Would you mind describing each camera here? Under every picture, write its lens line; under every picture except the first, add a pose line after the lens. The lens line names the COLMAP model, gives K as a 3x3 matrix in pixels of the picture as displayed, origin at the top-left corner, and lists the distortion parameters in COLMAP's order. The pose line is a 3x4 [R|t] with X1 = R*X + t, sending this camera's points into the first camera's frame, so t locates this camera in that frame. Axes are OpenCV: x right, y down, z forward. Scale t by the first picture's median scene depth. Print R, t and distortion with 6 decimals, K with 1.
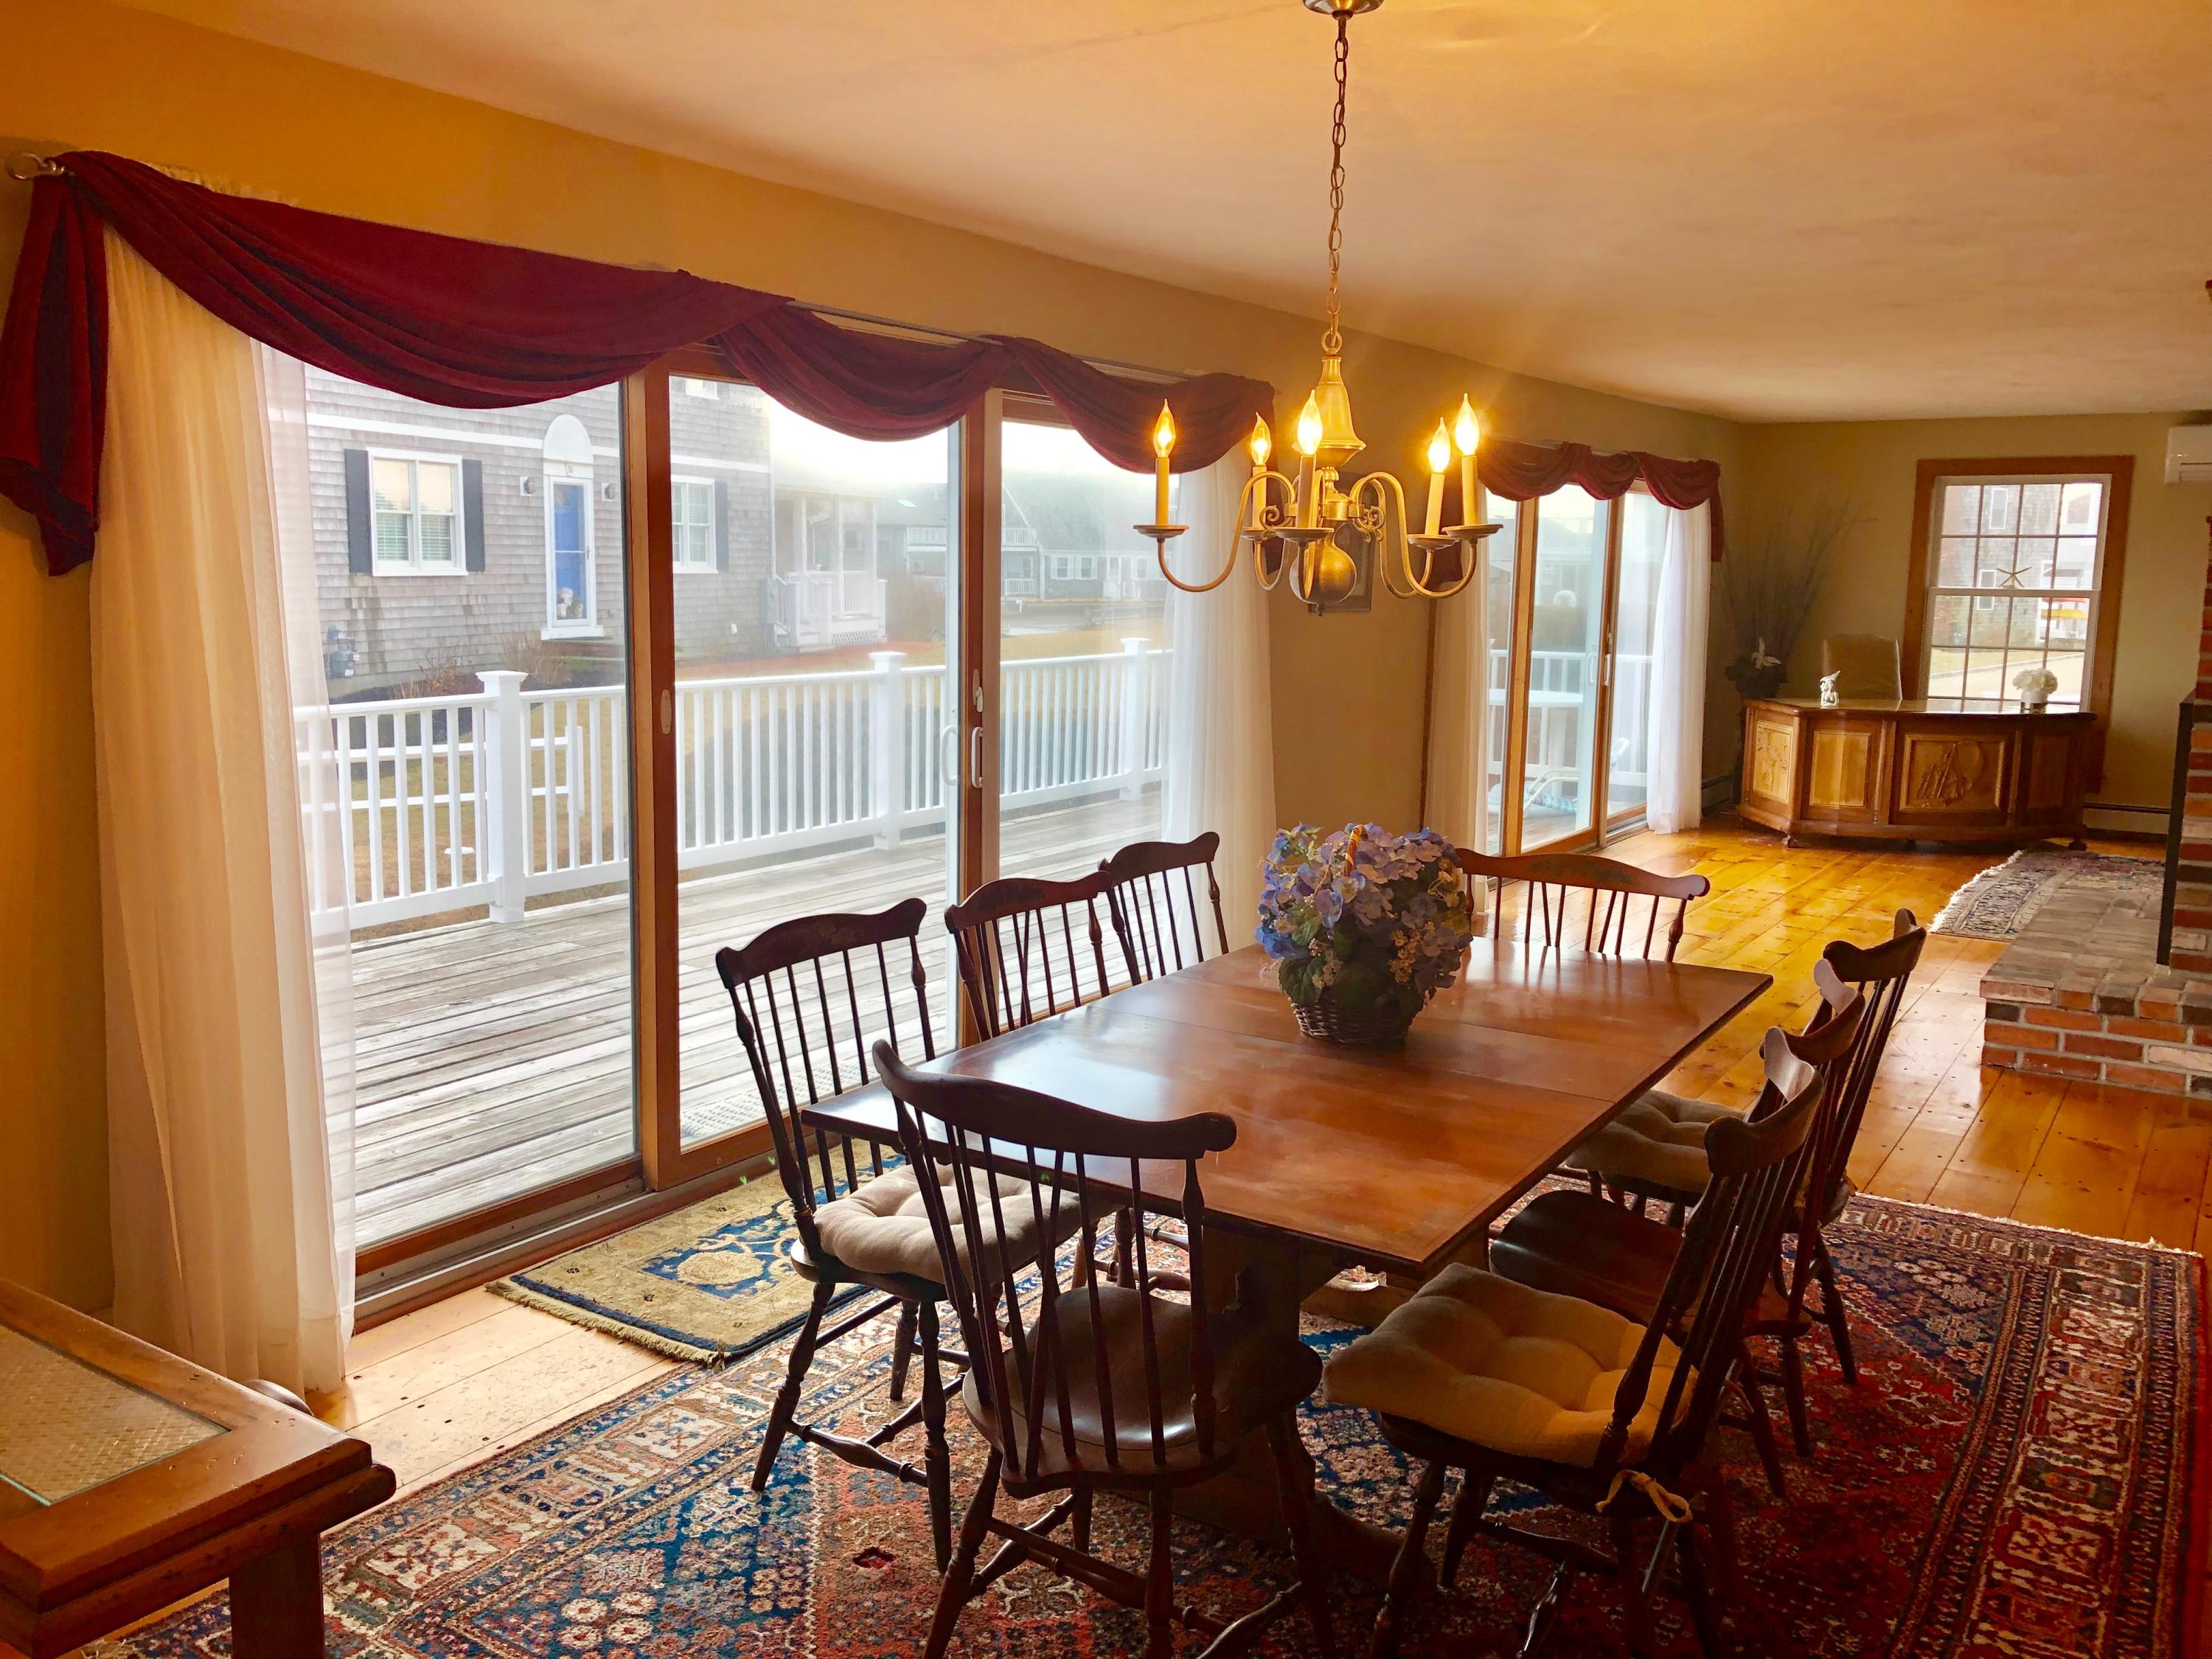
lens RADIAL K [[1826.0, 0, 1106.0], [0, 1826.0, 829.5], [0, 0, 1]] dist [0.053289, -0.060706]
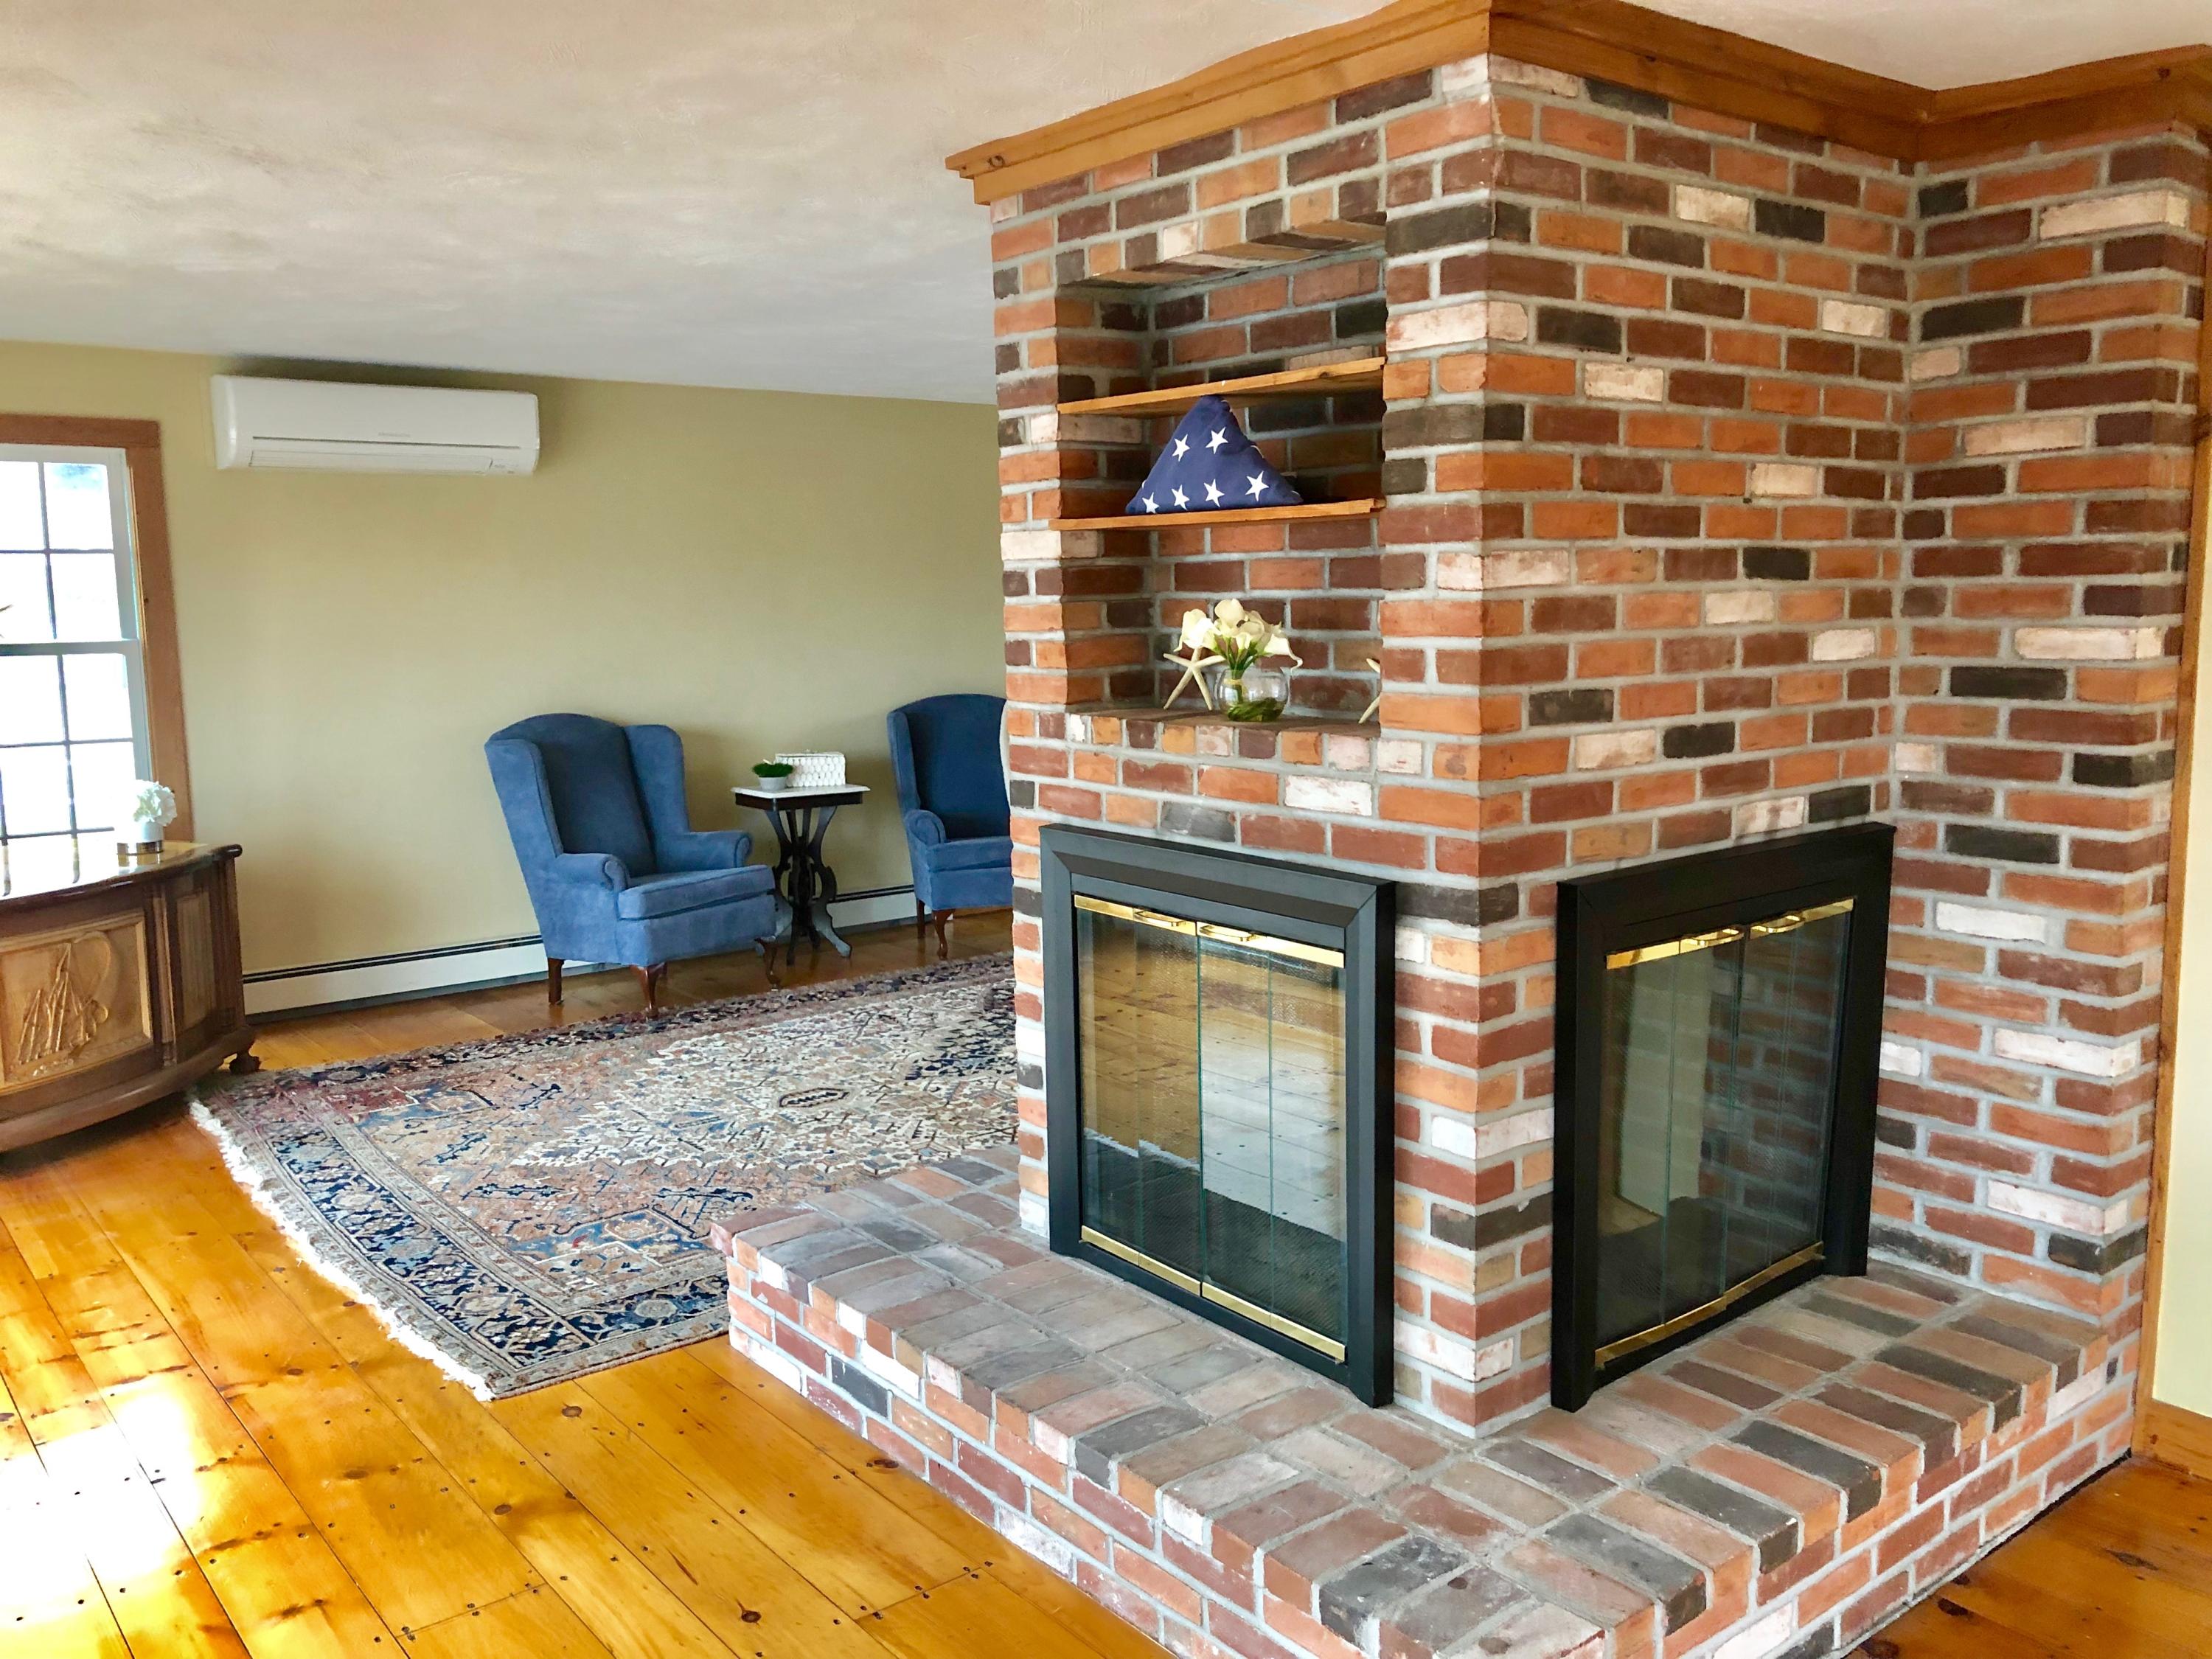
lens RADIAL K [[1810.6, 0, 1099.0], [0, 1810.6, 815.3], [0, 0, 1]] dist [0.037636, -0.033371]
pose [[0.317610, -0.140663, 0.937730, 0.069963], [0.157279, 0.983052, 0.094191, -0.087450], [-0.935087, 0.117570, 0.334350, 0.555142]]
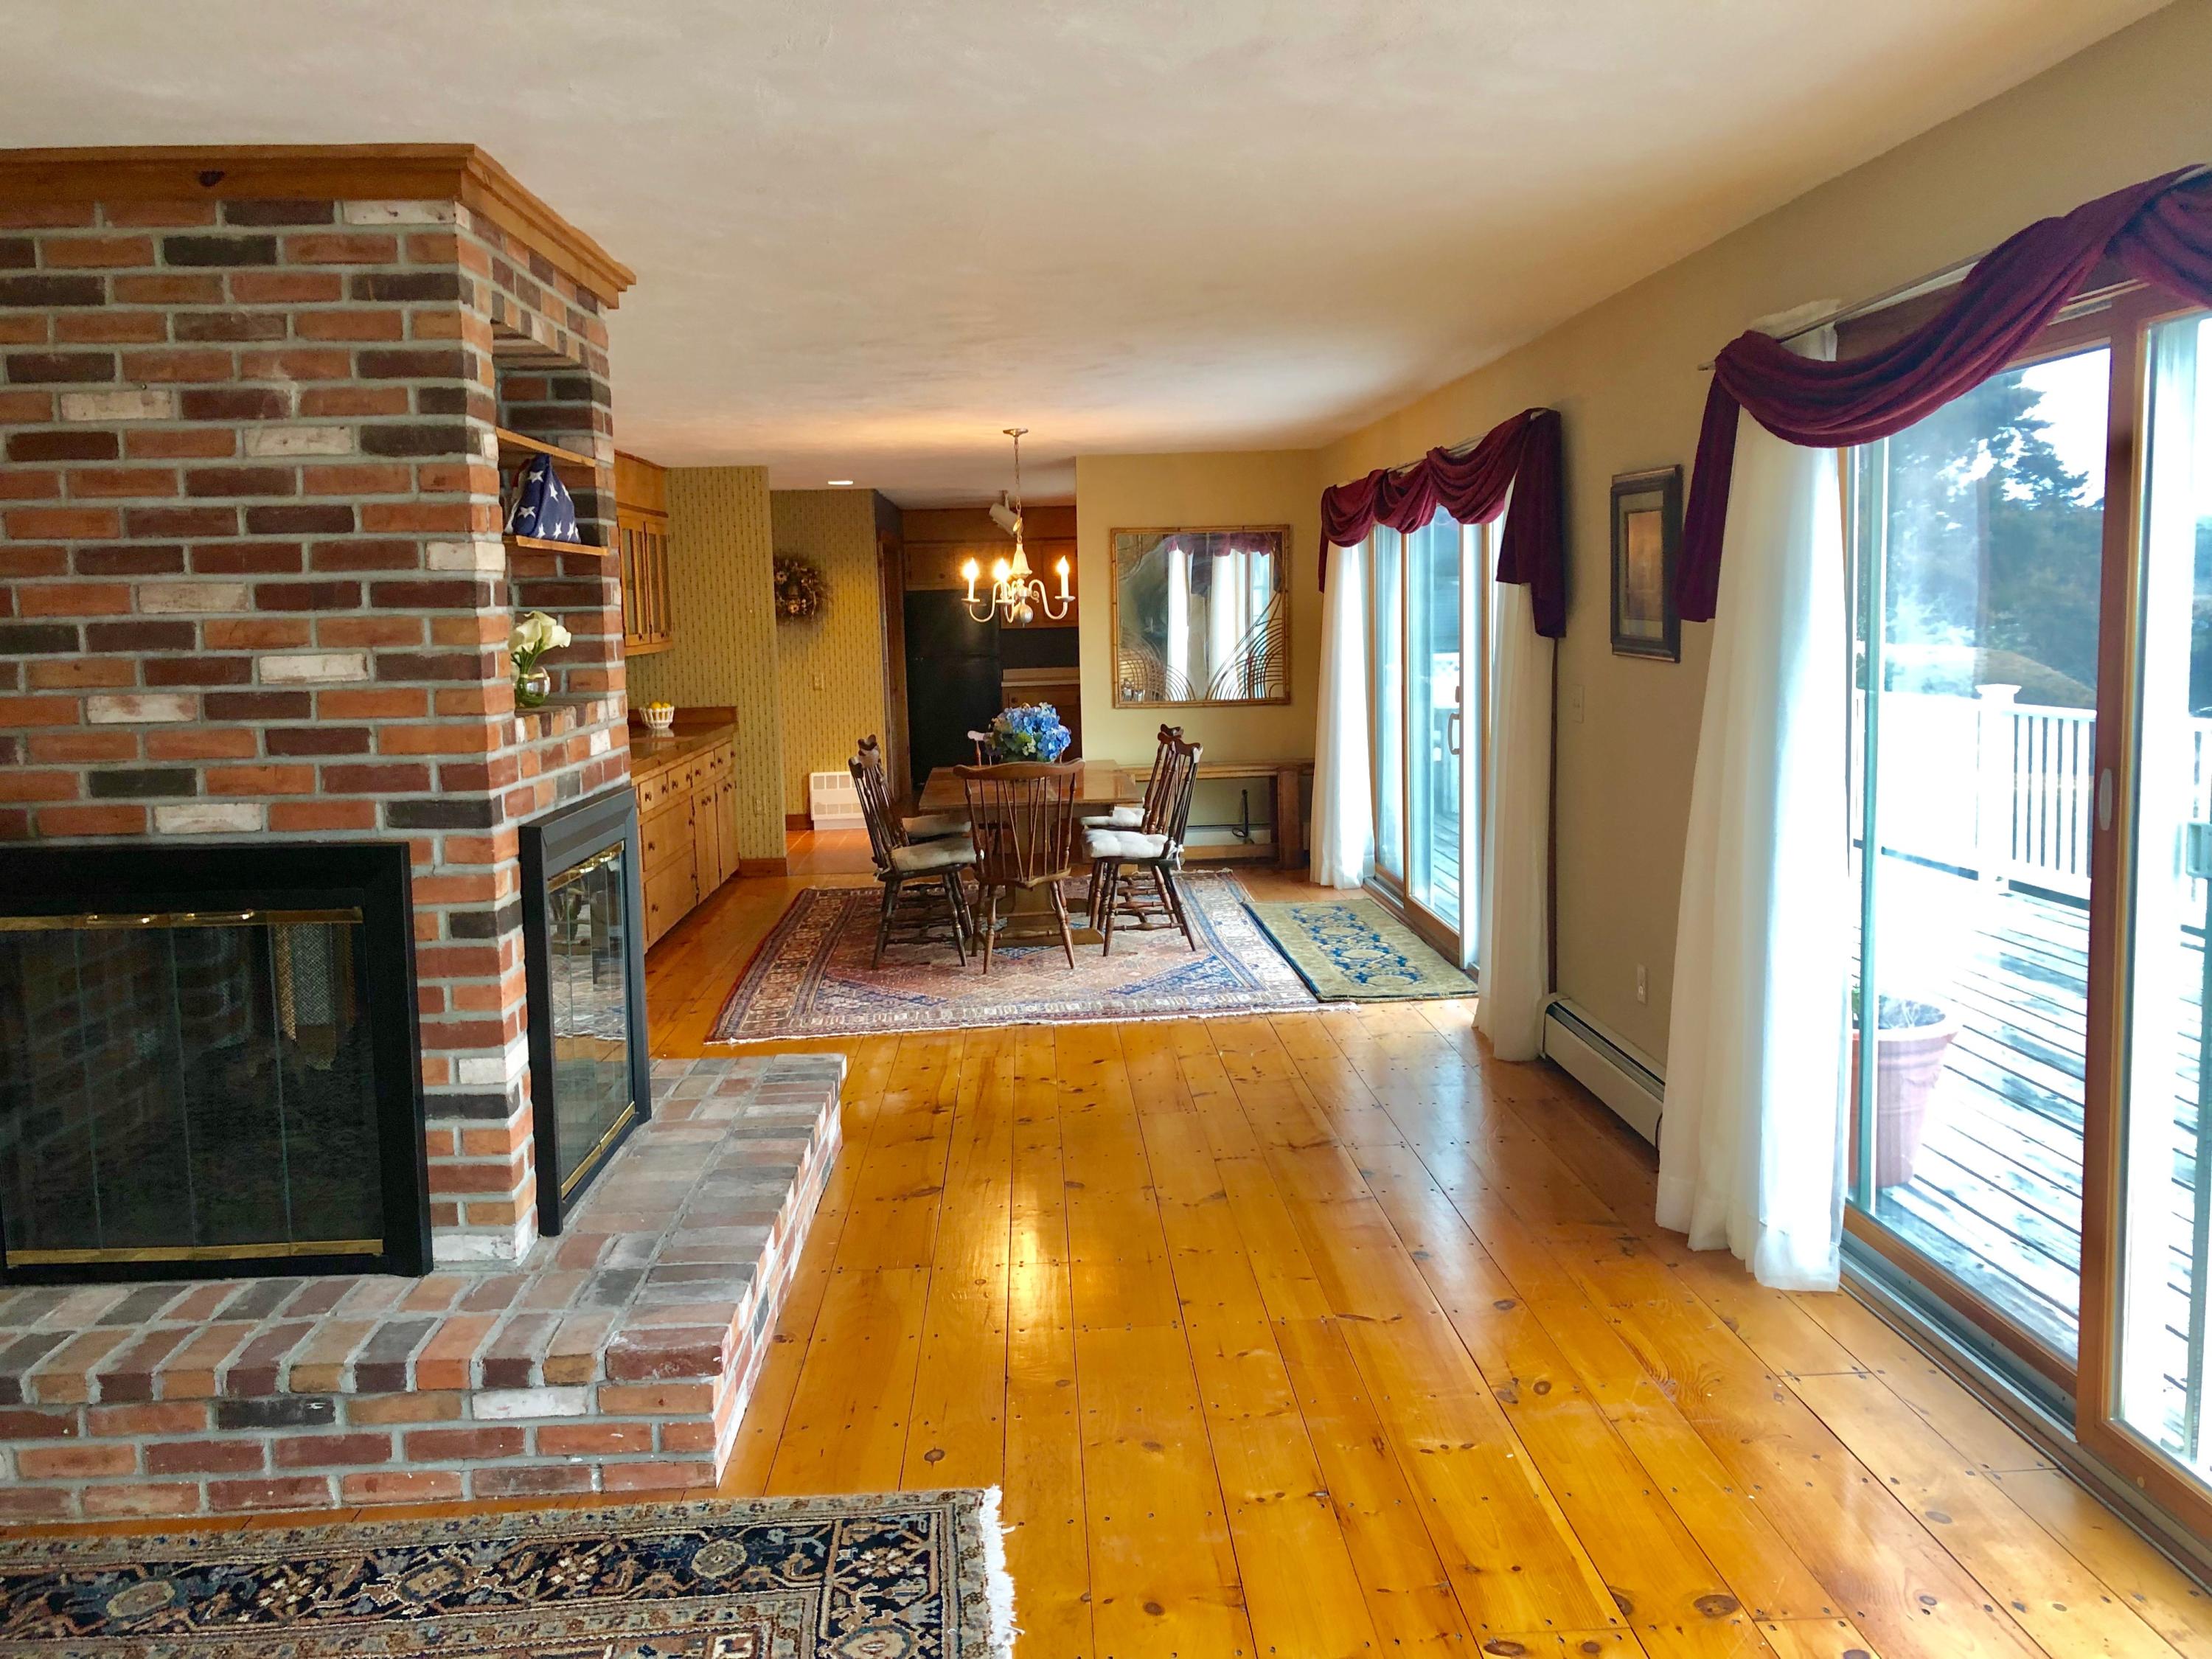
lens RADIAL K [[1804.3, 0, 1097.5], [0, 1804.3, 821.8], [0, 0, 1]] dist [0.005281, 0.012493]
pose [[-0.816495, 0.076117, -0.572313, 0.527220], [-0.068993, 0.971304, 0.227613, -0.148370], [0.573215, 0.225331, -0.787813, 1.053867]]
